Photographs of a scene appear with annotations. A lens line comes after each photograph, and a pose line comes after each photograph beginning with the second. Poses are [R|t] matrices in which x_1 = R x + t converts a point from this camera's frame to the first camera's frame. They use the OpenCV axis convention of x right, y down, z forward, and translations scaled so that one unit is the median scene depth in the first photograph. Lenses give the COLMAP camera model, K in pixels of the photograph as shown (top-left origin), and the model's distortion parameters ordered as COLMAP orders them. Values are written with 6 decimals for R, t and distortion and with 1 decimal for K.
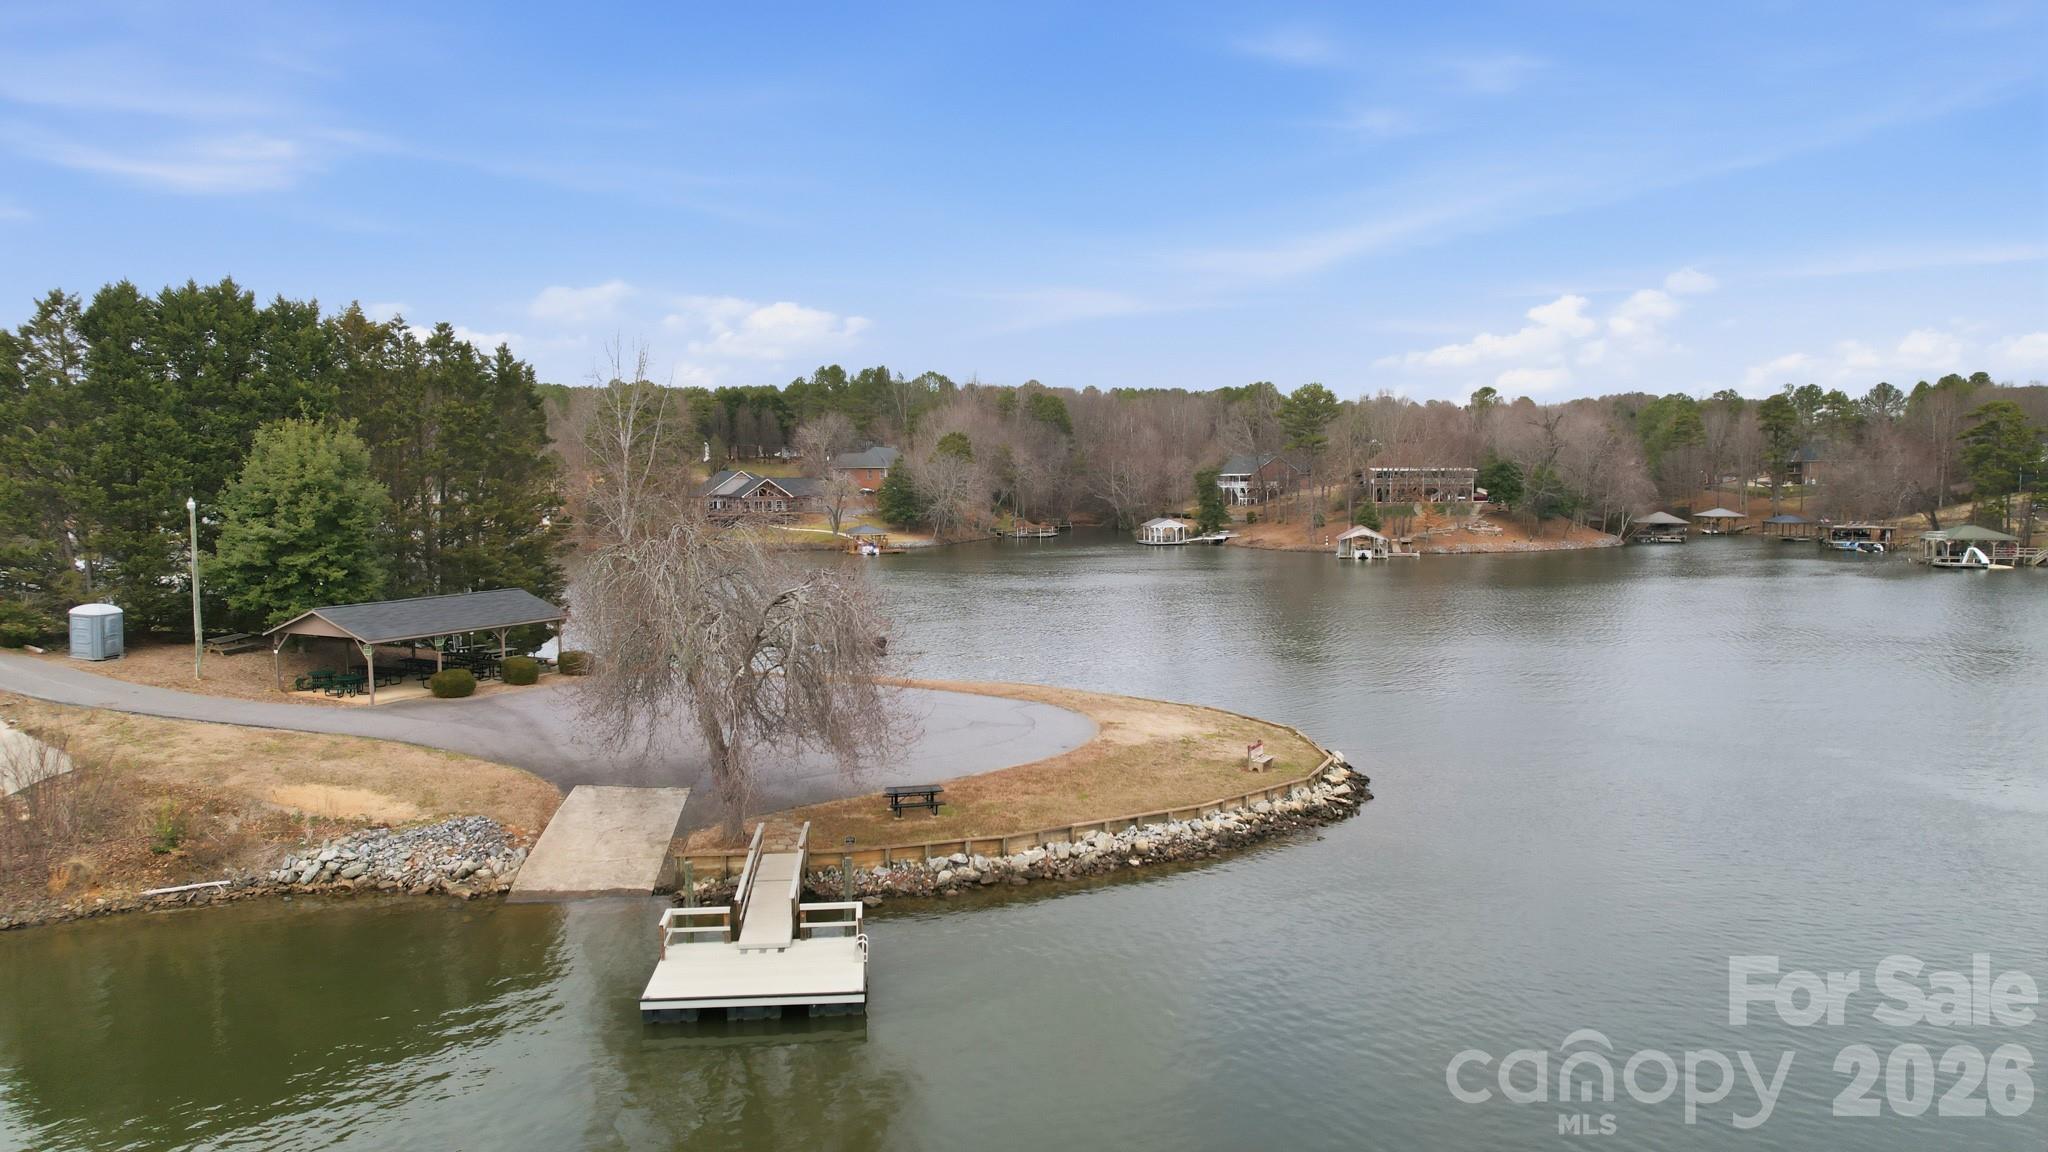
lens RADIAL K [[1301.9, 0, 1022.4], [0, 1301.9, 586.5], [0, 0, 1]] dist [-0.009014, -0.000033]
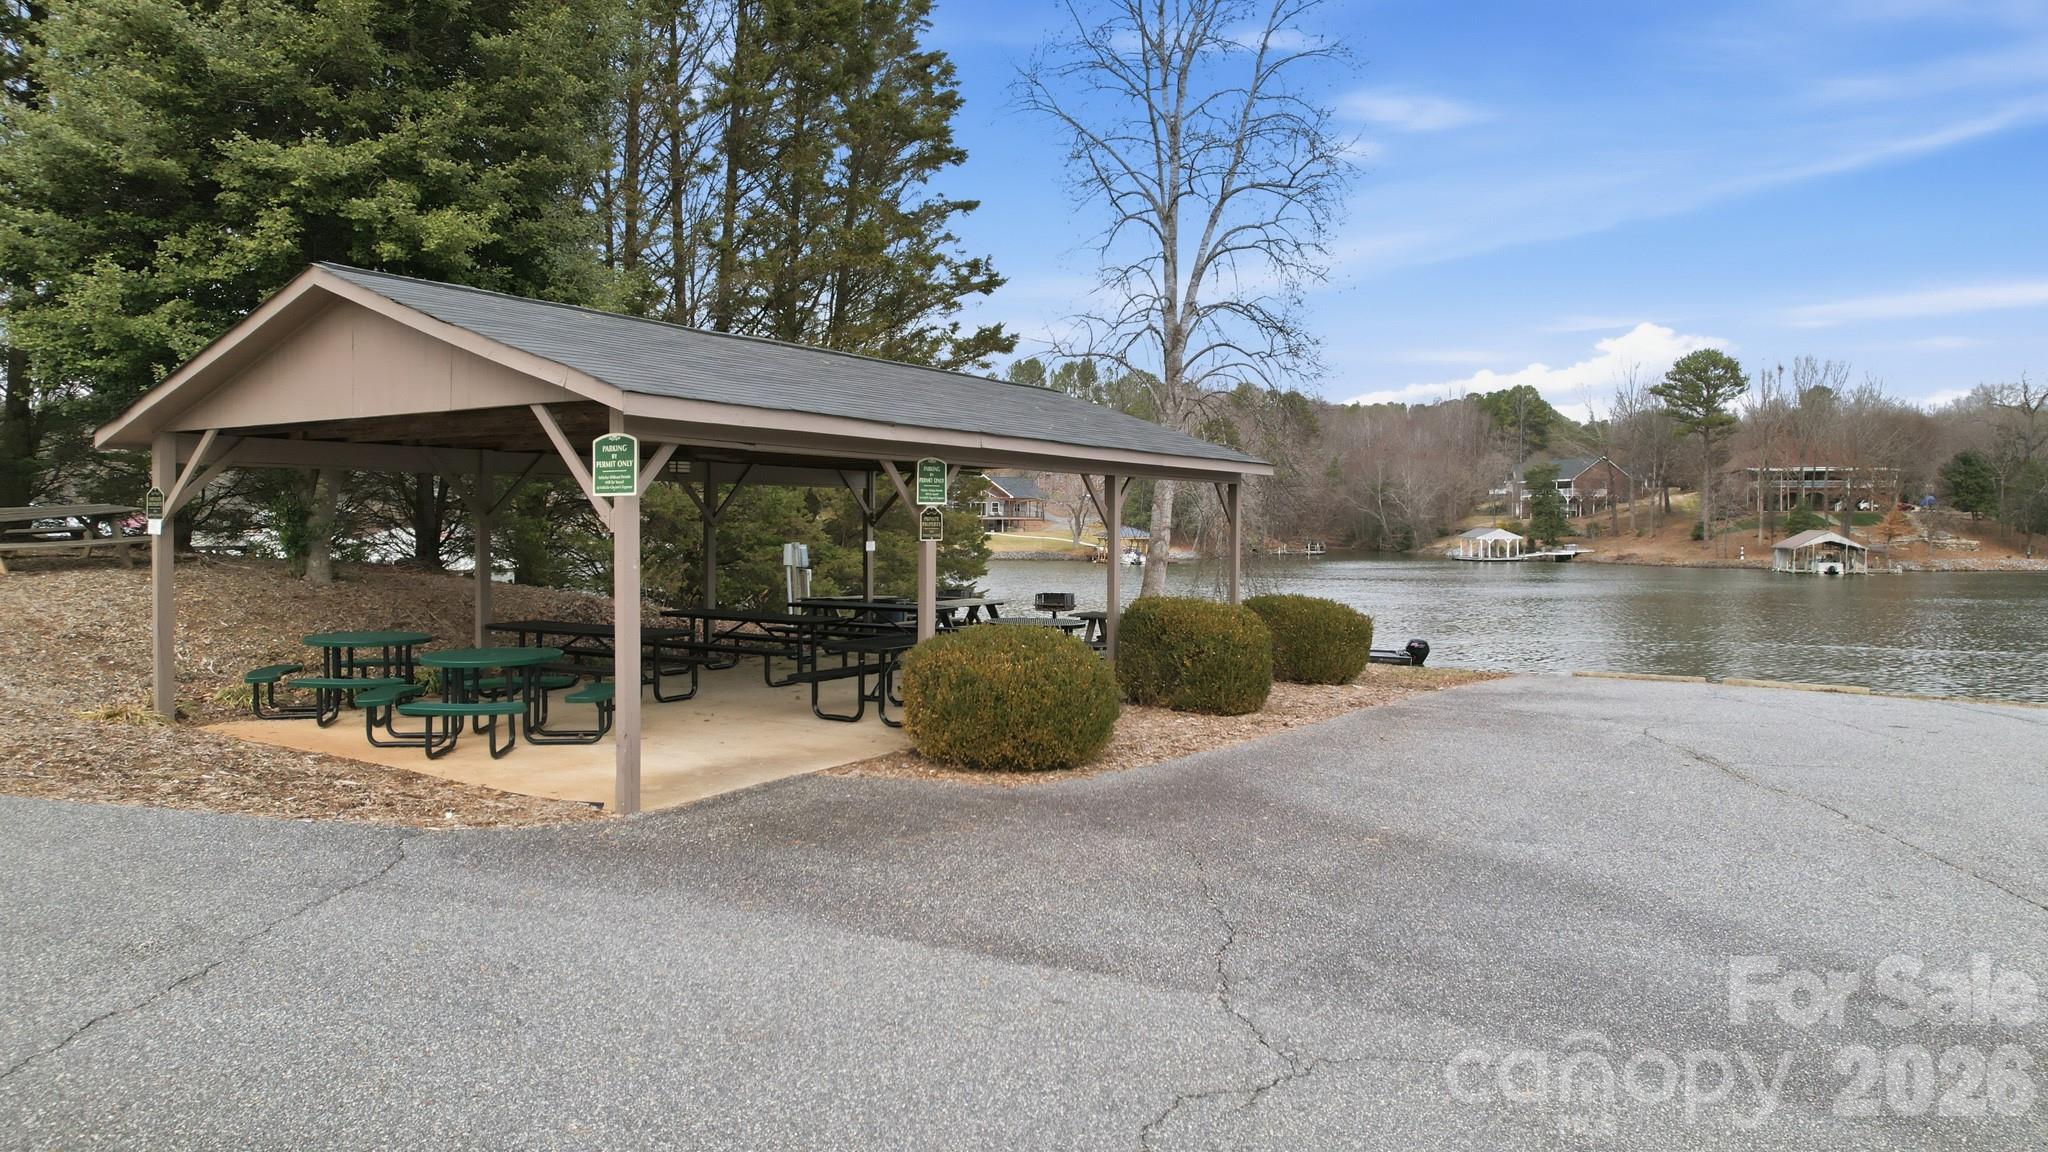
lens RADIAL K [[1301.9, 0, 1026.9], [0, 1301.9, 567.7], [0, 0, 1]] dist [-0.009014, -0.000033]
pose [[0.996850, 0.012522, -0.078312, -0.403174], [-0.016609, 0.998522, -0.051757, 0.062604], [0.077548, 0.052895, 0.995584, 0.773389]]
